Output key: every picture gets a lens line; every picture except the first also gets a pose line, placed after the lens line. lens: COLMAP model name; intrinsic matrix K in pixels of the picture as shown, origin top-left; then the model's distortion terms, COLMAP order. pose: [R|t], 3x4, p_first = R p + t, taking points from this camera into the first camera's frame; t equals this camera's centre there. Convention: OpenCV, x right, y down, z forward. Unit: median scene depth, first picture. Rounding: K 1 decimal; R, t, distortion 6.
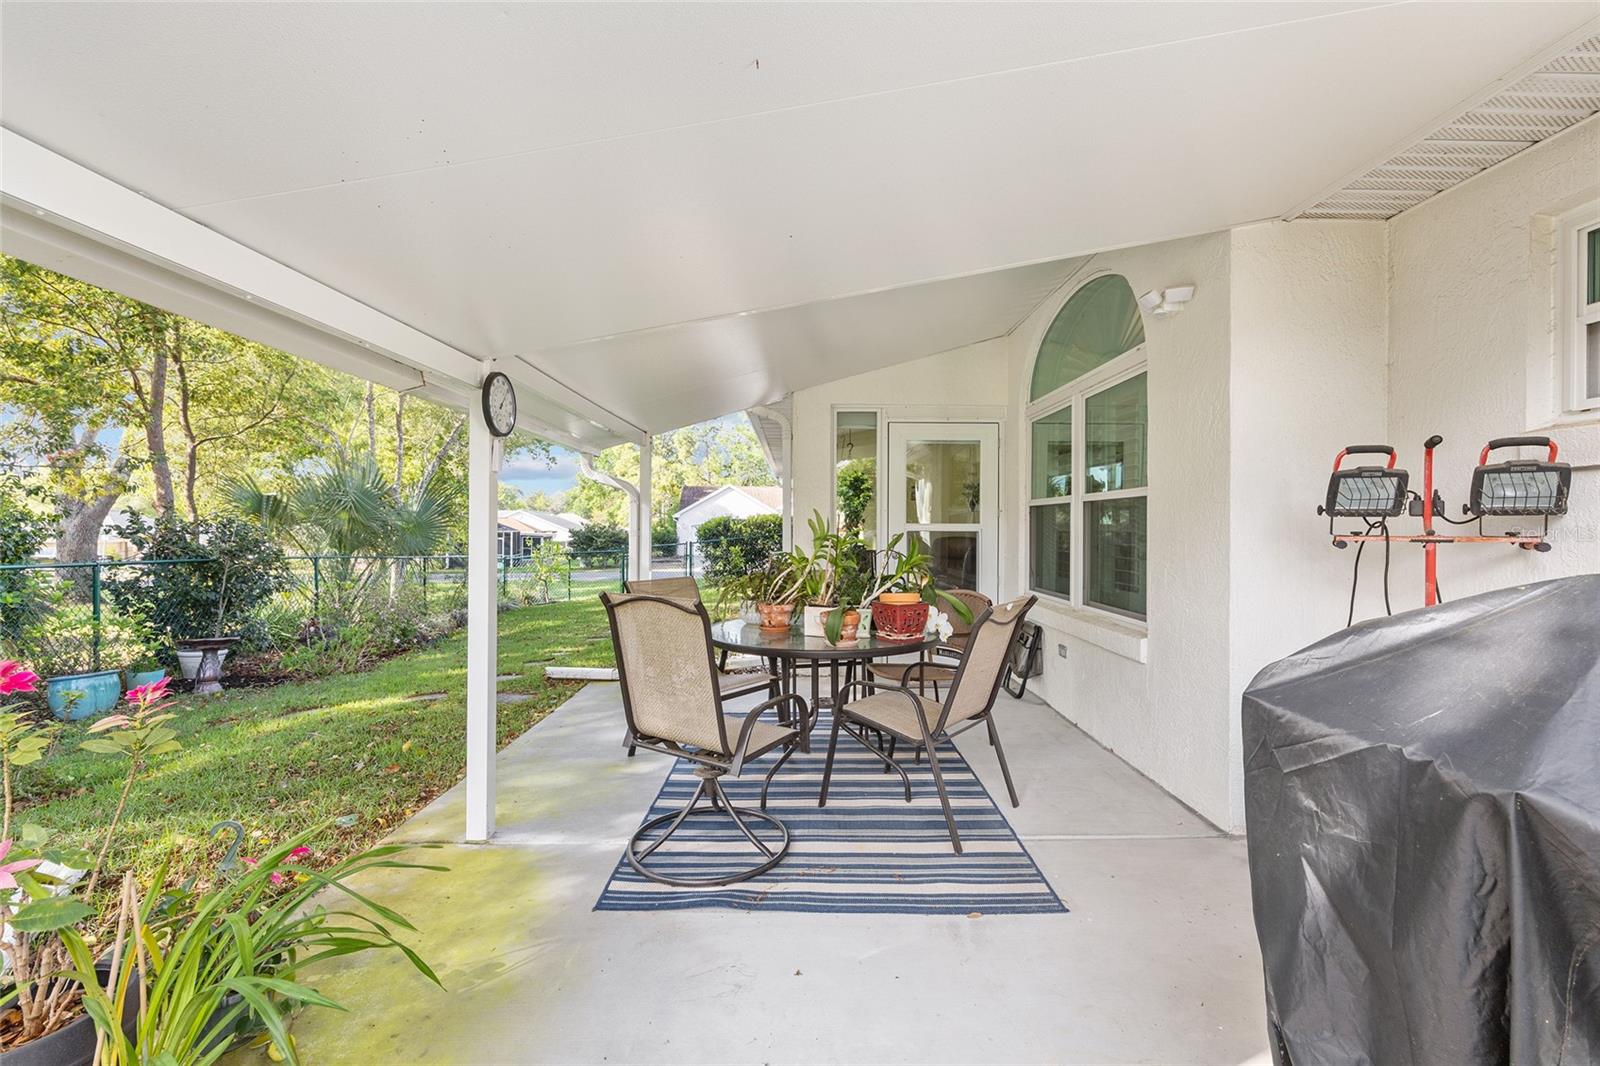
lens RADIAL K [[659.8, 0, 807.4], [0, 659.8, 526.4], [0, 0, 1]] dist [0.002423, -0.000281]
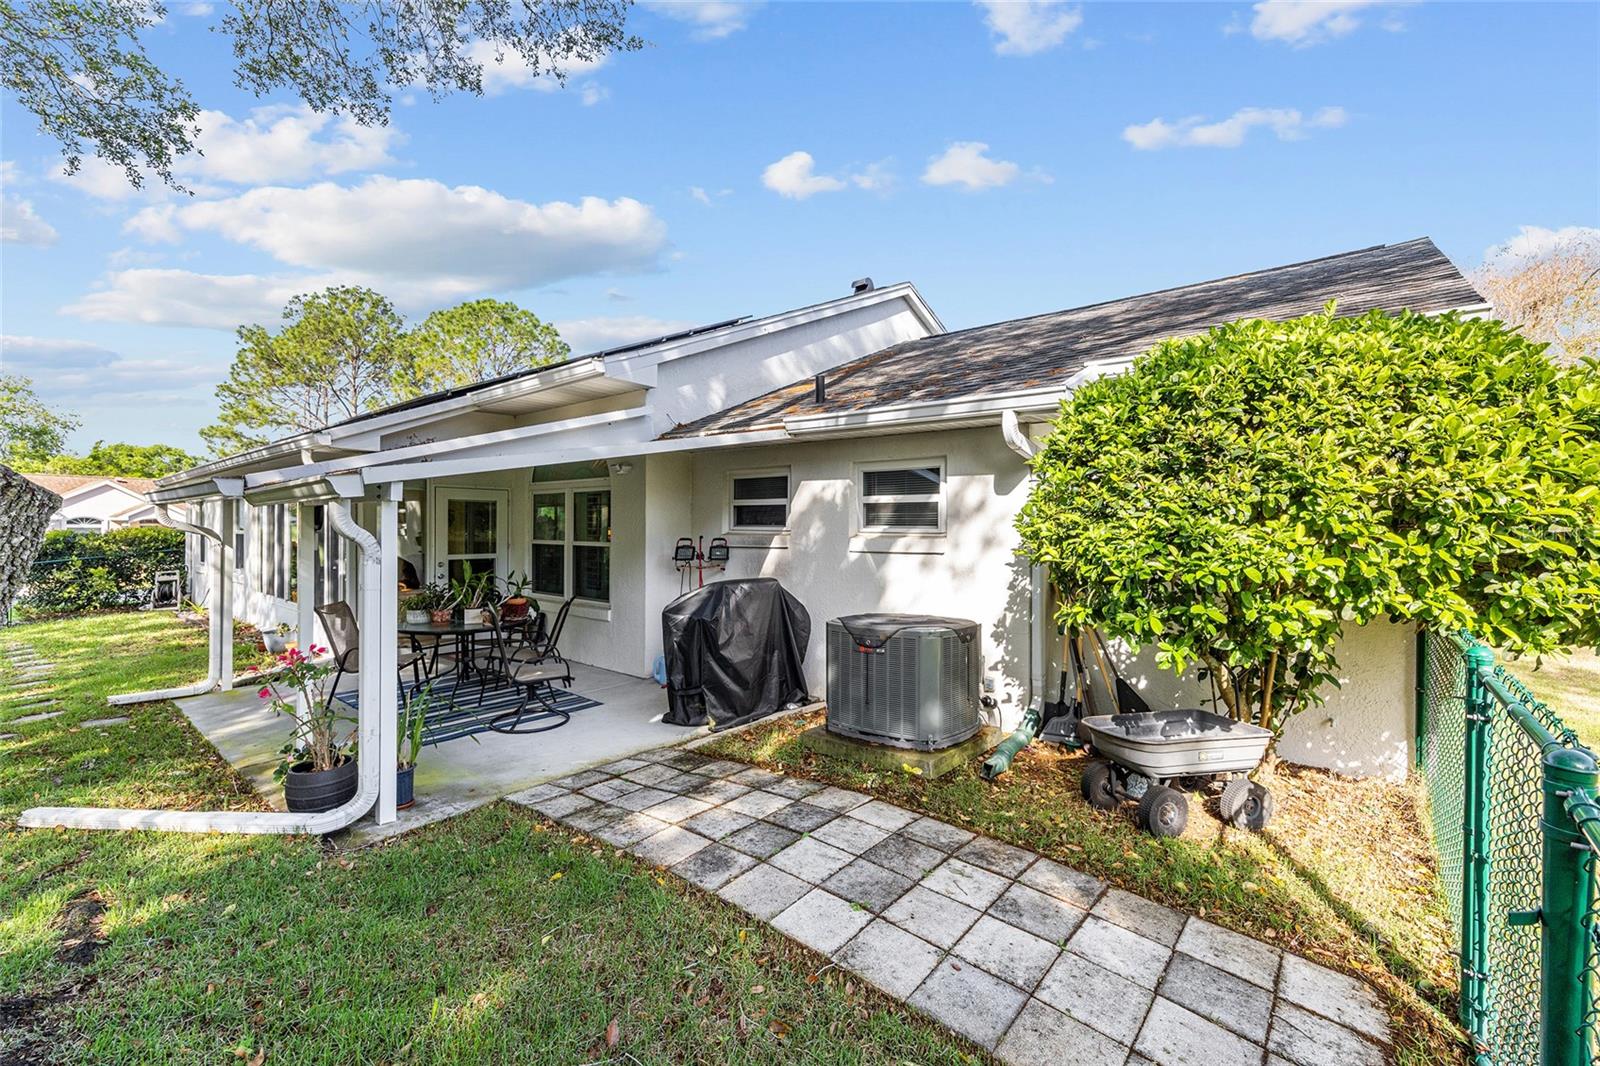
lens RADIAL K [[659.8, 0, 806.6], [0, 659.8, 527.9], [0, 0, 1]] dist [0.002423, -0.000281]
pose [[0.641610, -0.003935, 0.767021, -1.160210], [-0.004125, 0.999955, 0.008581, -0.196808], [-0.767020, -0.008670, 0.641565, -1.419245]]
